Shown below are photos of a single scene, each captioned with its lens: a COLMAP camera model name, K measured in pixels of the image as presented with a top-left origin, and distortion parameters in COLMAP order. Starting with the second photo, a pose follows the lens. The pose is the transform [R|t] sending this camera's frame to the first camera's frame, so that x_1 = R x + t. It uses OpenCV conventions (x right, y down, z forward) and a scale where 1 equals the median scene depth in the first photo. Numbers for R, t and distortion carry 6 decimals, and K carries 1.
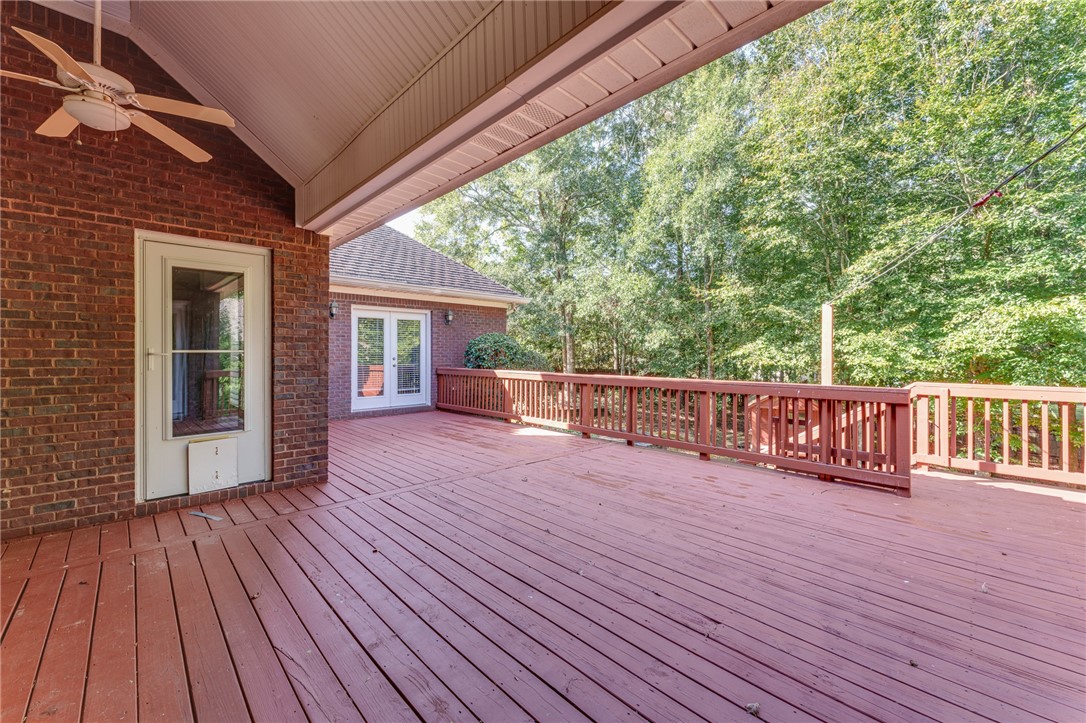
lens RADIAL K [[422.5, 0, 539.1], [0, 422.5, 353.5], [0, 0, 1]] dist [0.001535, -0.000167]
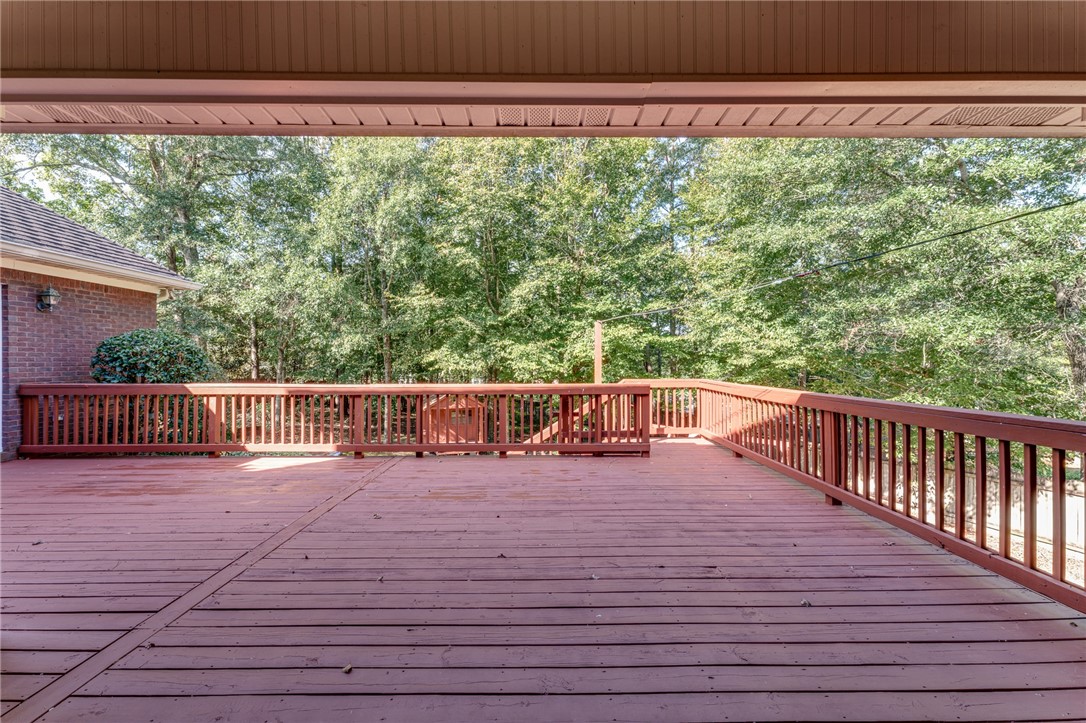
lens RADIAL K [[422.5, 0, 541.1], [0, 422.5, 364.4], [0, 0, 1]] dist [0.001535, -0.000167]
pose [[0.697651, -0.009172, 0.716379, -0.220991], [0.000636, 0.999926, 0.012183, -0.001333], [-0.716438, -0.008044, 0.697604, 0.120405]]
